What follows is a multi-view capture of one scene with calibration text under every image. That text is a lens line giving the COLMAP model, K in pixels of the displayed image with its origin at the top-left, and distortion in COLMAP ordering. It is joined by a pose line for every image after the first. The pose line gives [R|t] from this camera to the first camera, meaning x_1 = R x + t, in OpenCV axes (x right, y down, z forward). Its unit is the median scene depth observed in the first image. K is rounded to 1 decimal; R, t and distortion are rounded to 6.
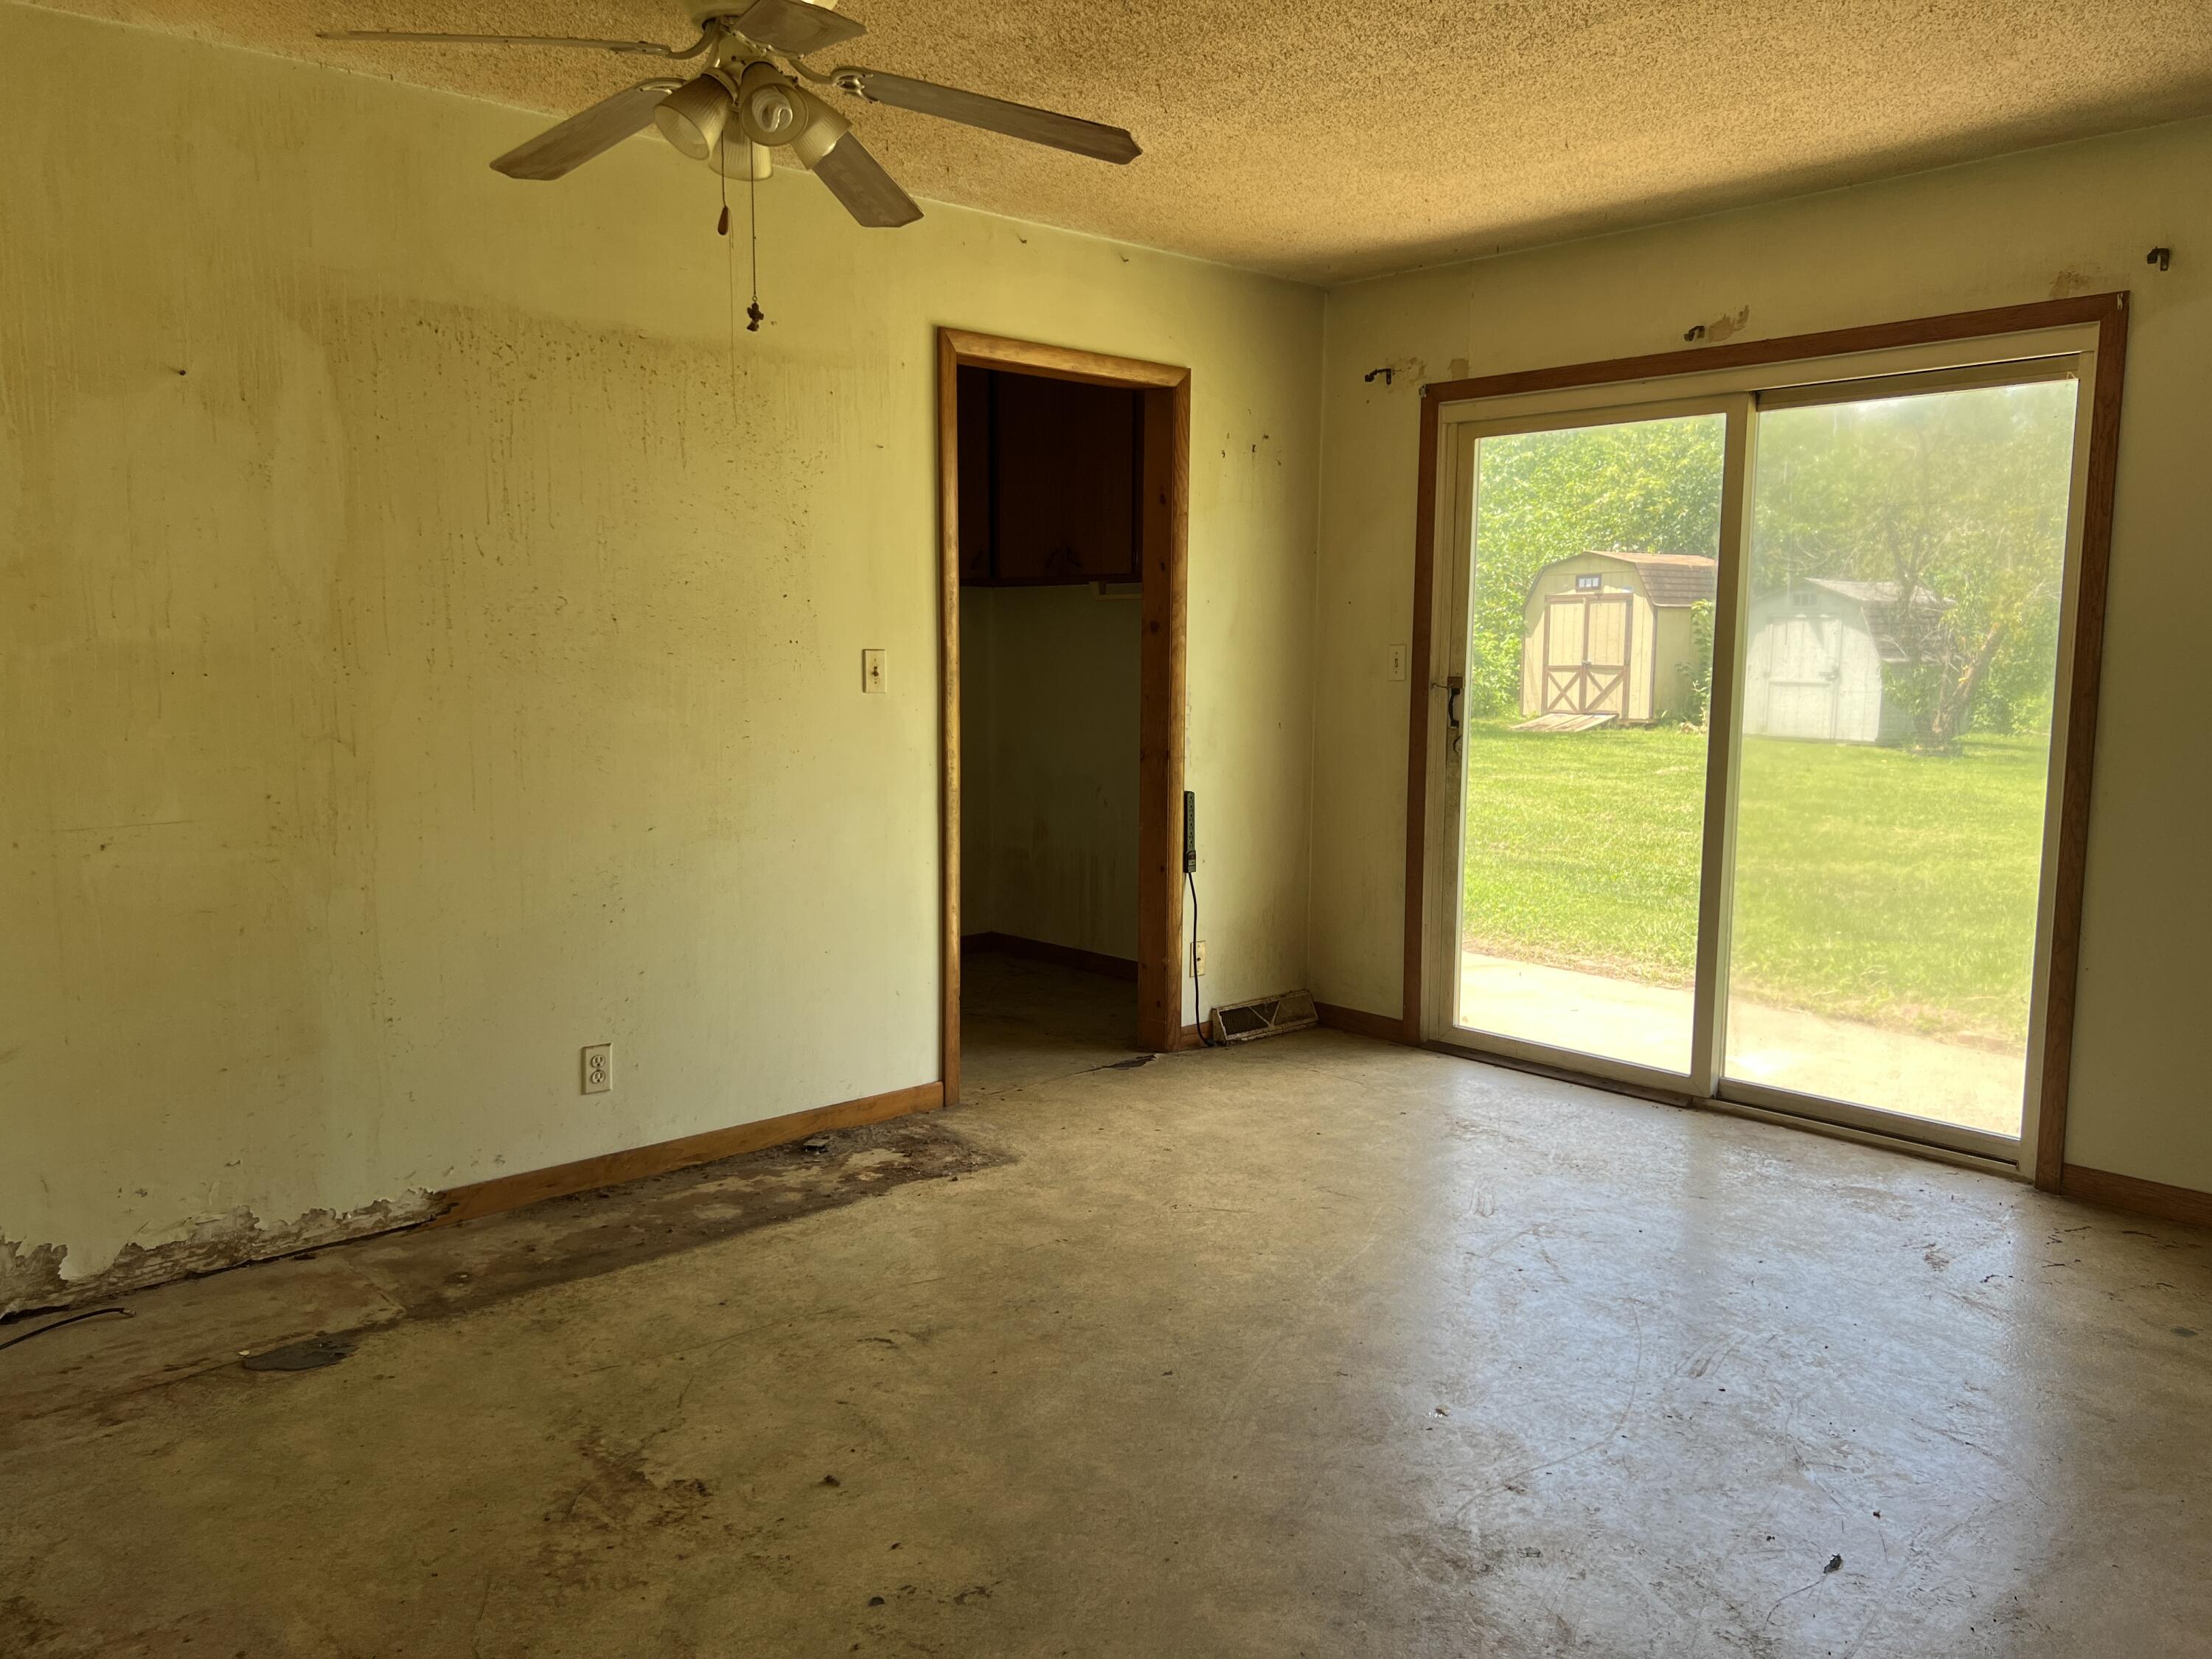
lens RADIAL K [[1653.3, 0, 1101.8], [0, 1653.3, 828.8], [0, 0, 1]] dist [0.011612, -0.000402]
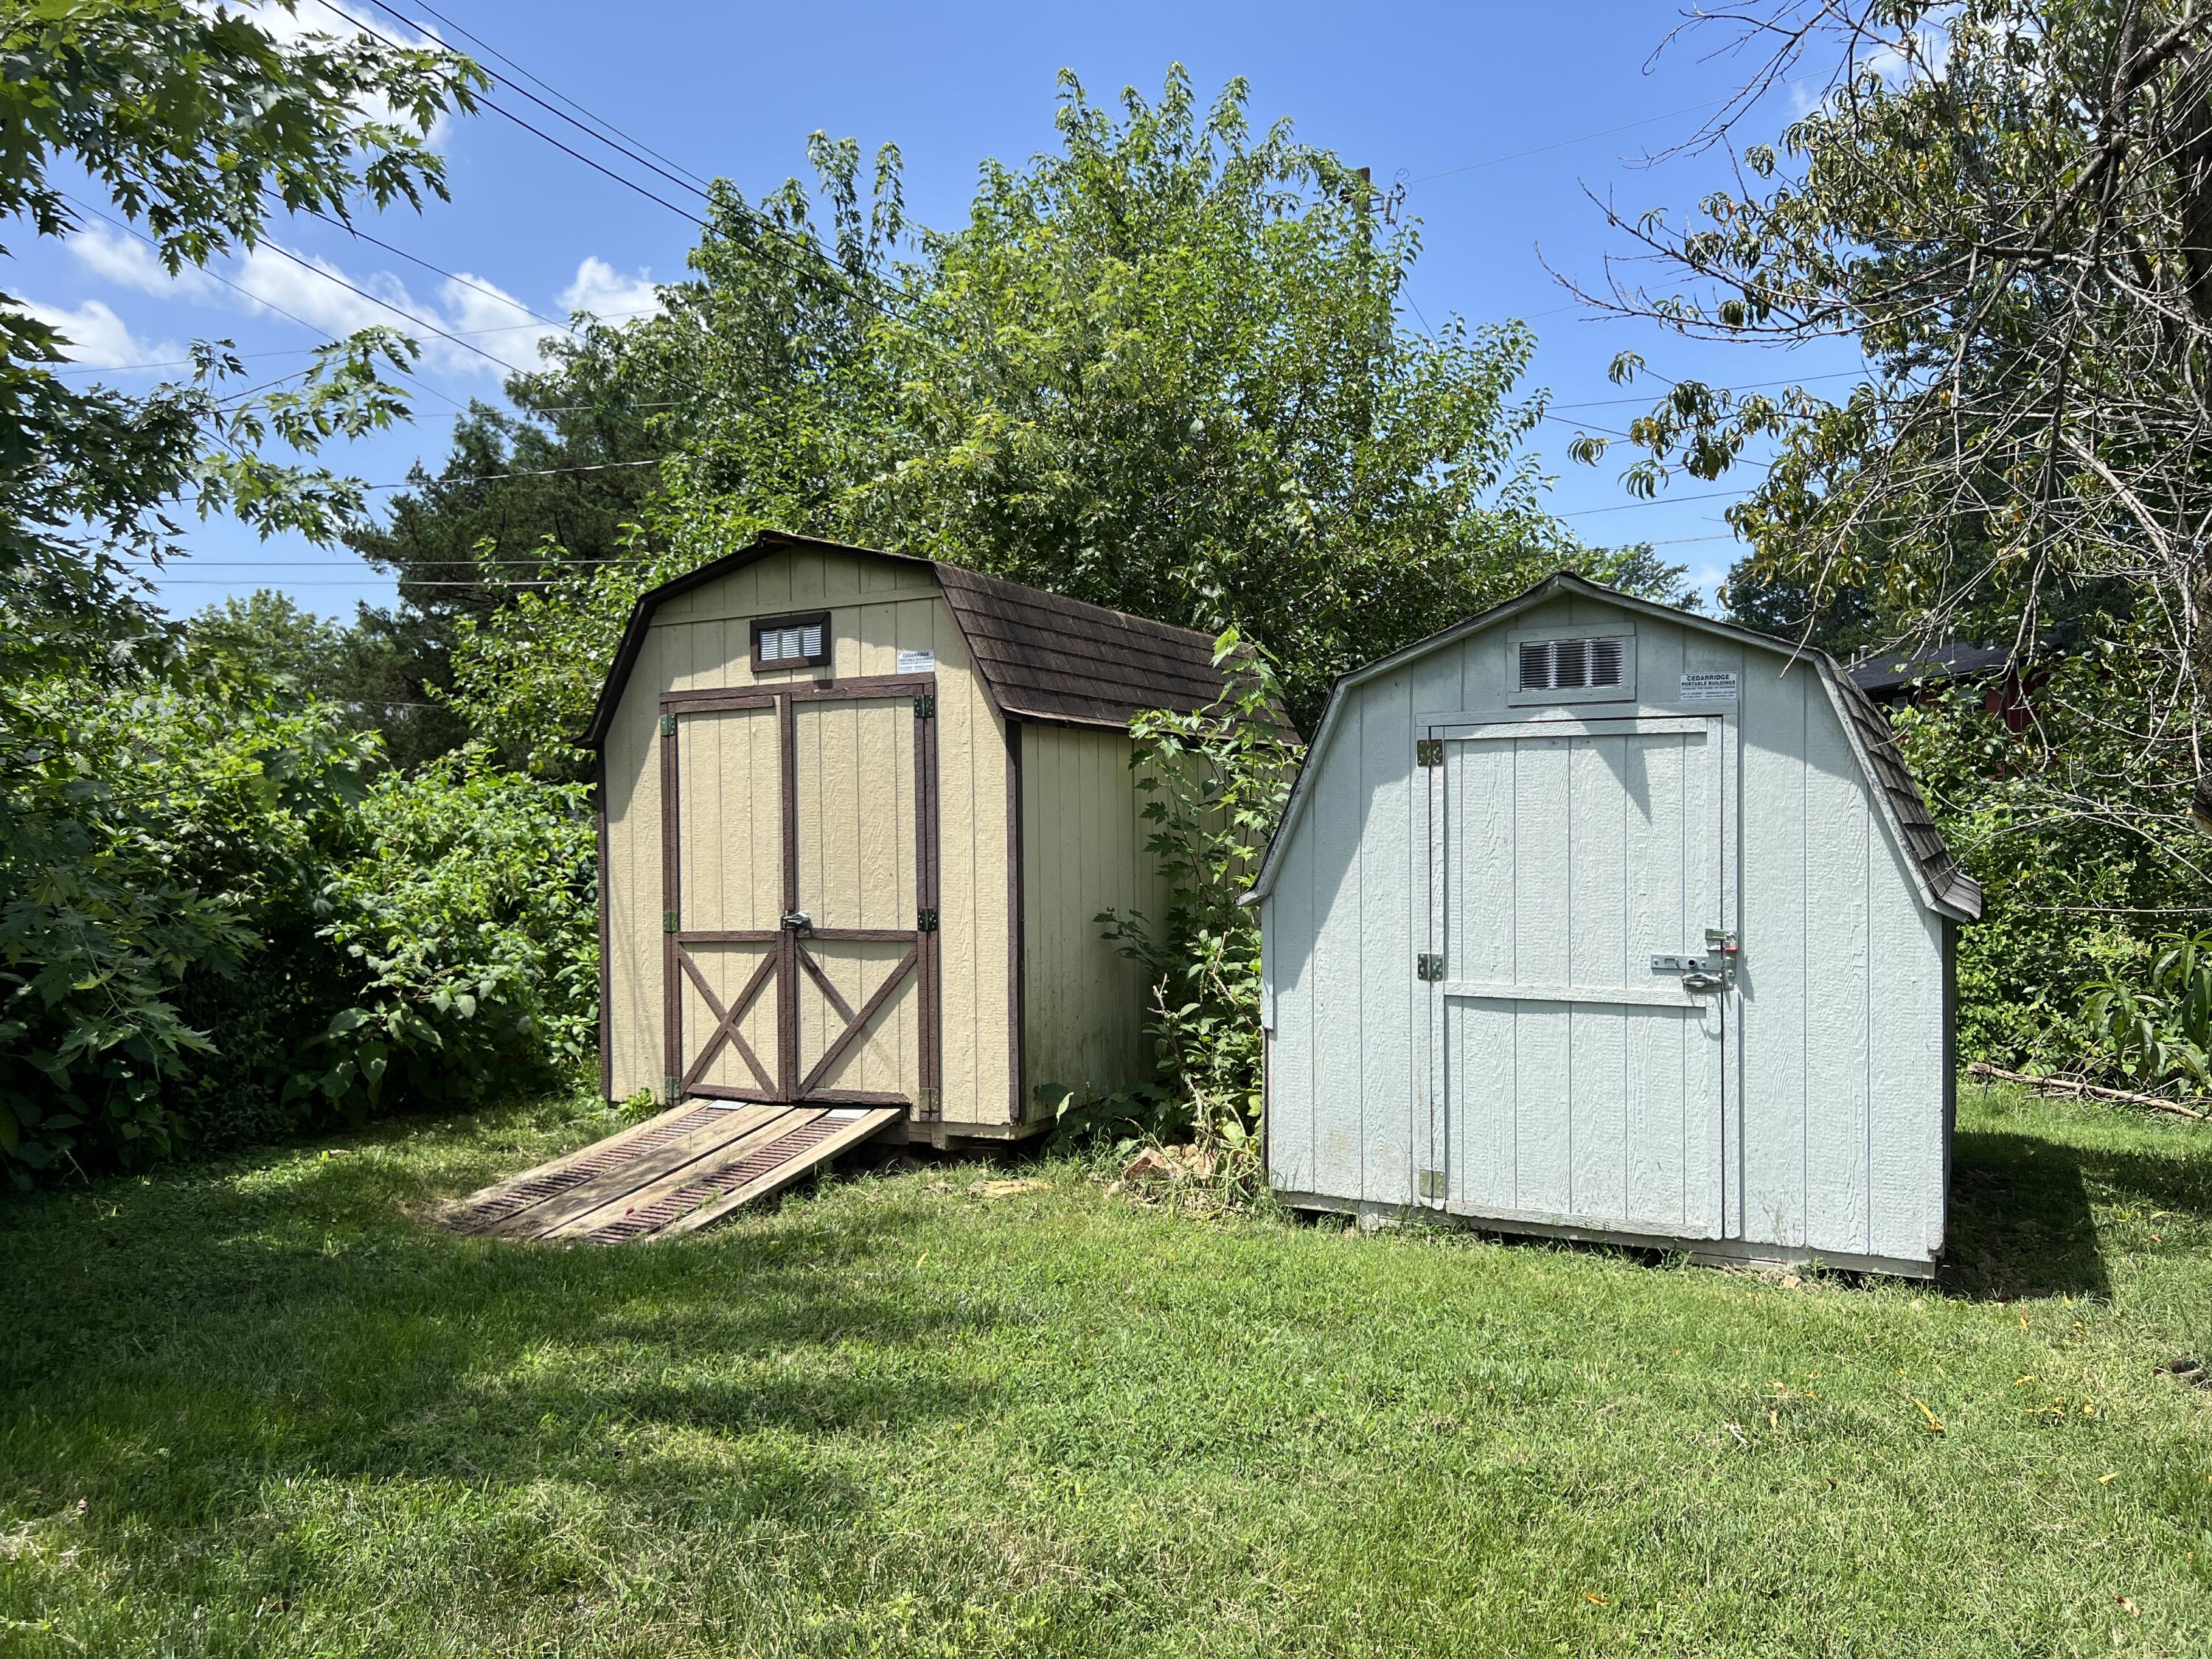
lens RADIAL K [[1653.3, 0, 1105.9], [0, 1653.3, 834.7], [0, 0, 1]] dist [0.011612, -0.000402]
pose [[0.945861, -0.017028, 0.324126, 0.252597], [0.055188, 0.992519, -0.108905, -0.081537], [-0.319847, 0.120897, 0.939724, 0.718637]]
